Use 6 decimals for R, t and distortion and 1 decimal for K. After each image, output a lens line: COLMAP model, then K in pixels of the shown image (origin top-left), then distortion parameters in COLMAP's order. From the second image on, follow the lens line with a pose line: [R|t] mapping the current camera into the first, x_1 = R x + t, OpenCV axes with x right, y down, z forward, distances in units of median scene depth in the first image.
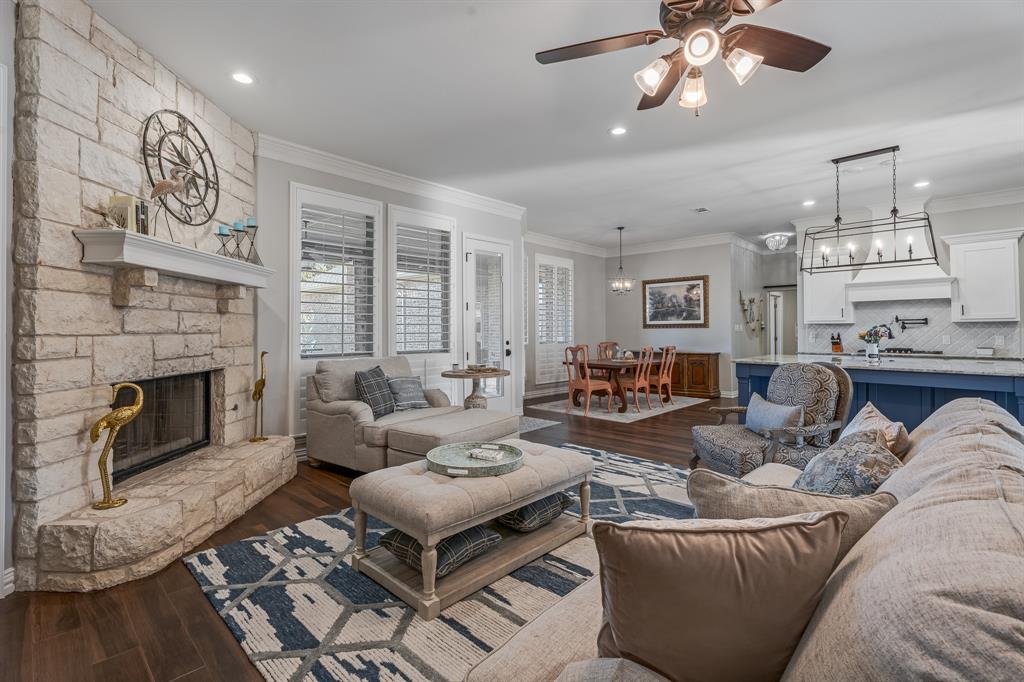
lens RADIAL K [[466.3, 0, 512.3], [0, 466.3, 323.7], [0, 0, 1]] dist [-0.001948, 0.001608]
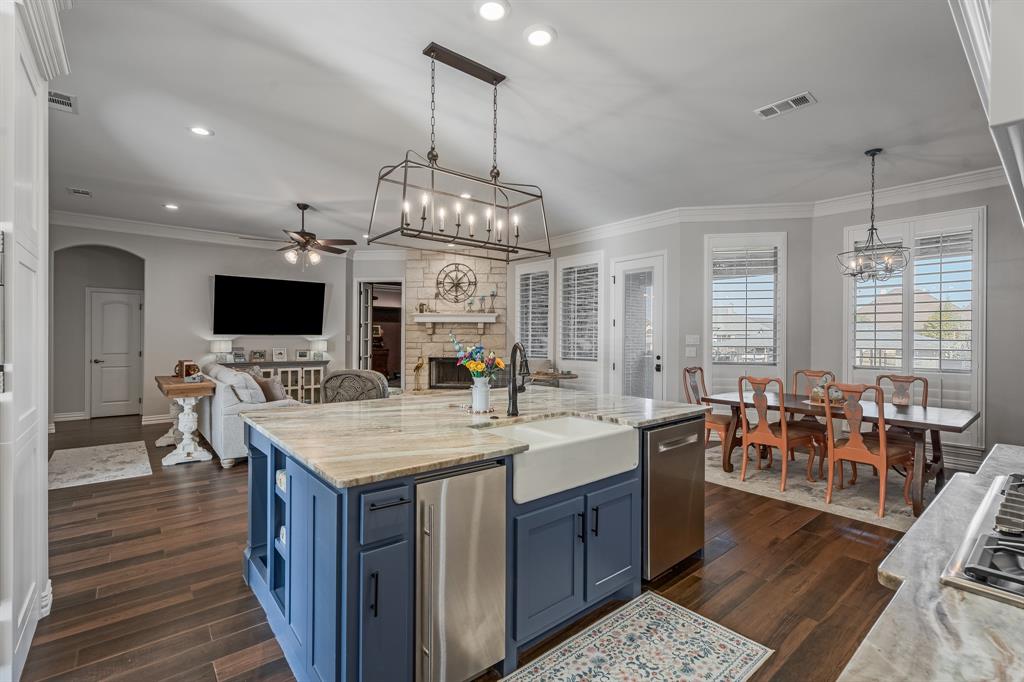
lens RADIAL K [[466.3, 0, 515.6], [0, 466.3, 339.6], [0, 0, 1]] dist [-0.001948, 0.001608]
pose [[-0.110551, 0.003309, -0.993865, 1.972989], [0.007988, 0.999965, 0.002440, -0.000701], [0.993838, -0.007669, -0.110573, 1.636196]]
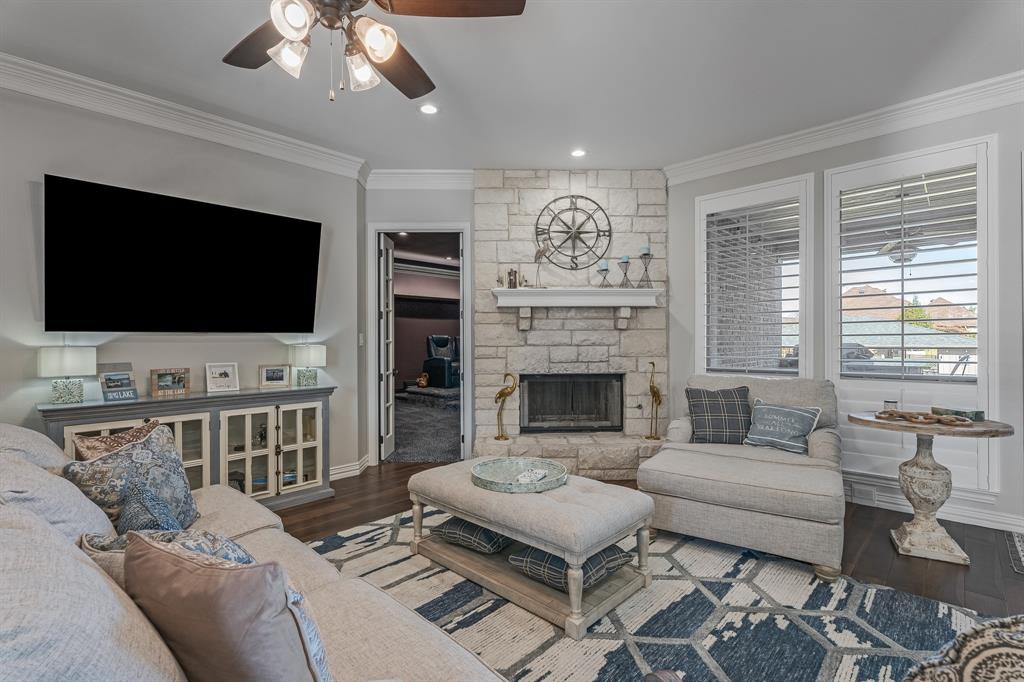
lens RADIAL K [[466.3, 0, 508.8], [0, 466.3, 344.3], [0, 0, 1]] dist [-0.001948, 0.001608]
pose [[0.003032, 0.010122, -0.999944, 0.741808], [0.017795, 0.999790, 0.010174, -0.001424], [0.999837, -0.017825, 0.002851, 0.783787]]
